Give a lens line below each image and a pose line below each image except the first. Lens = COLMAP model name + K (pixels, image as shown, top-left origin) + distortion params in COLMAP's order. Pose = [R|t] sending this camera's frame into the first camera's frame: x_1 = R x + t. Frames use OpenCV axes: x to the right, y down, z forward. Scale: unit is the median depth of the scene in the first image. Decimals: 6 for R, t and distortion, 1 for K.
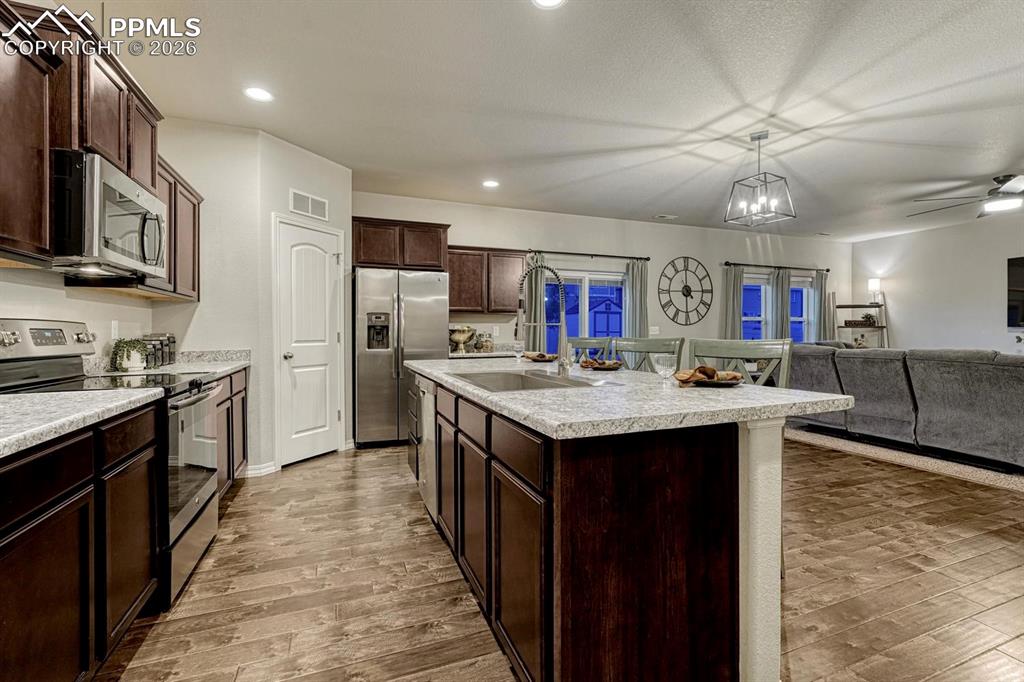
lens RADIAL K [[440.5, 0, 511.0], [0, 440.5, 340.7], [0, 0, 1]] dist [-0.008781, 0.003608]
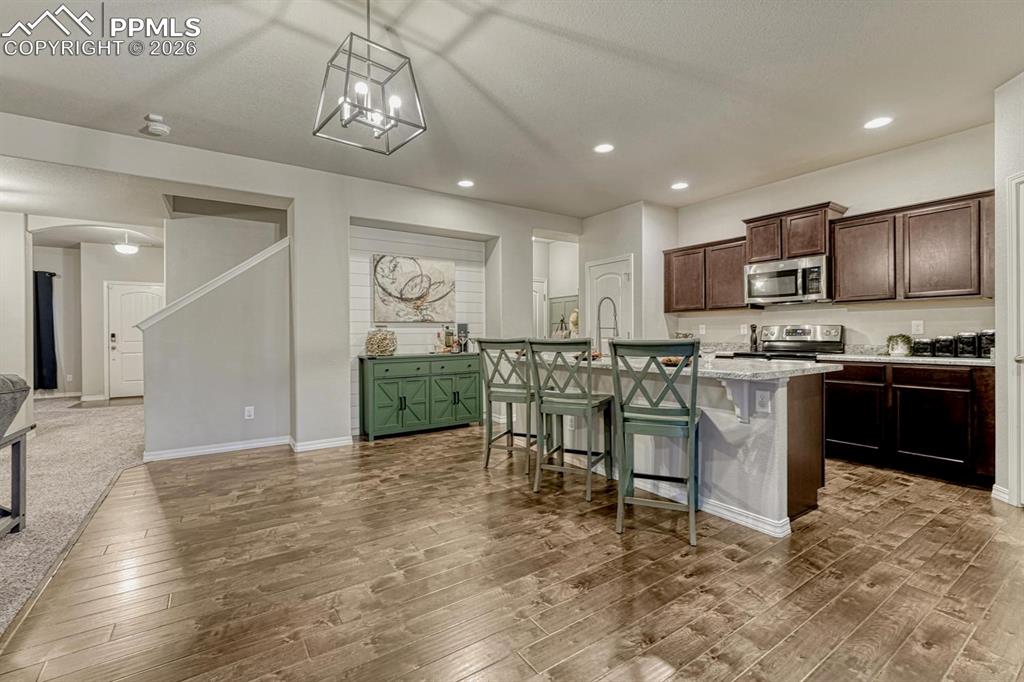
lens RADIAL K [[440.5, 0, 511.5], [0, 440.5, 338.5], [0, 0, 1]] dist [-0.008781, 0.003608]
pose [[-0.973565, 0.013785, -0.227993, 0.482053], [0.006651, 0.999465, 0.032031, -0.029561], [0.228312, 0.029668, -0.973136, 1.465474]]
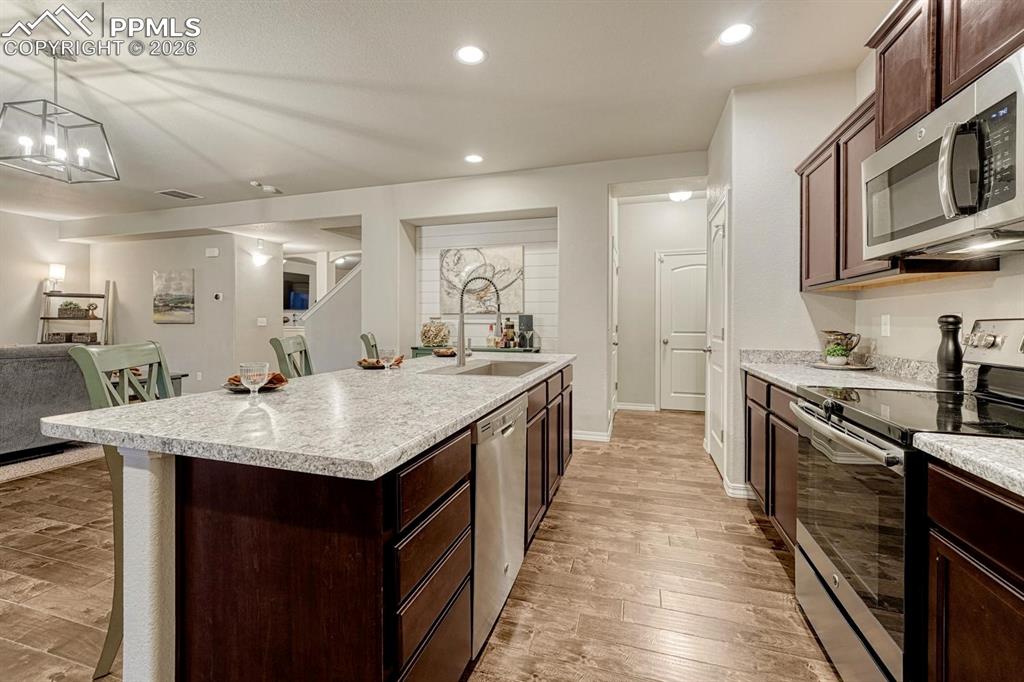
lens RADIAL K [[421.7, 0, 516.7], [0, 421.7, 323.9], [0, 0, 1]] dist [-0.006841, 0.001183]
pose [[-0.794261, -0.000669, 0.607577, -0.397162], [0.012709, 0.999762, 0.017714, -0.029244], [-0.607444, 0.021791, -0.794063, 1.005845]]
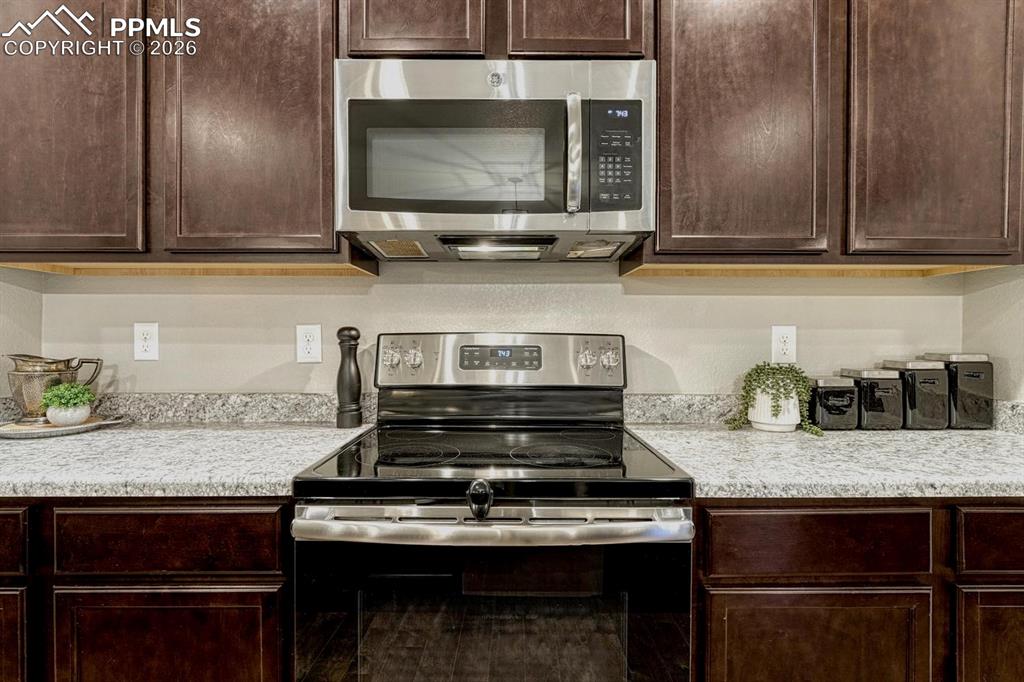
lens RADIAL K [[473.1, 0, 517.8], [0, 473.1, 342.5], [0, 0, 1]] dist [-0.037886, -0.000616]
pose [[-0.322270, 0.018597, -0.946465, -0.187586], [-0.020067, 0.999448, 0.026471, -0.024941], [0.946435, 0.027524, -0.321719, 0.626533]]
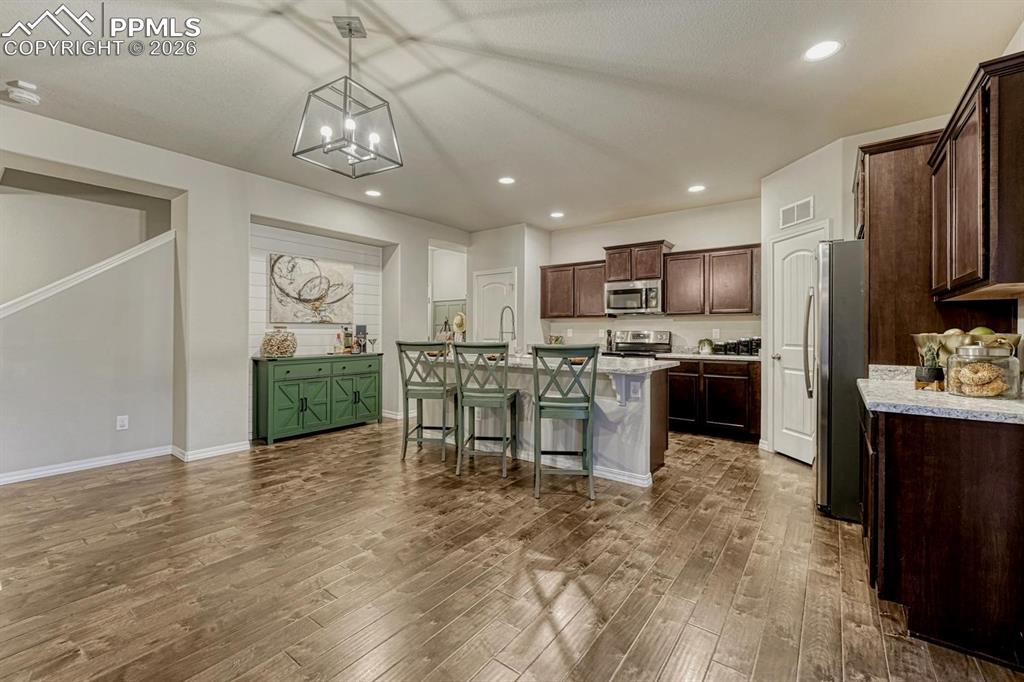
lens RADIAL K [[421.7, 0, 511.1], [0, 421.7, 335.9], [0, 0, 1]] dist [-0.006841, 0.001183]
pose [[-0.847678, 0.006872, -0.530466, 0.634872], [-0.009995, 0.999532, 0.028920, -0.043419], [0.530417, 0.029817, -0.847213, 1.505438]]
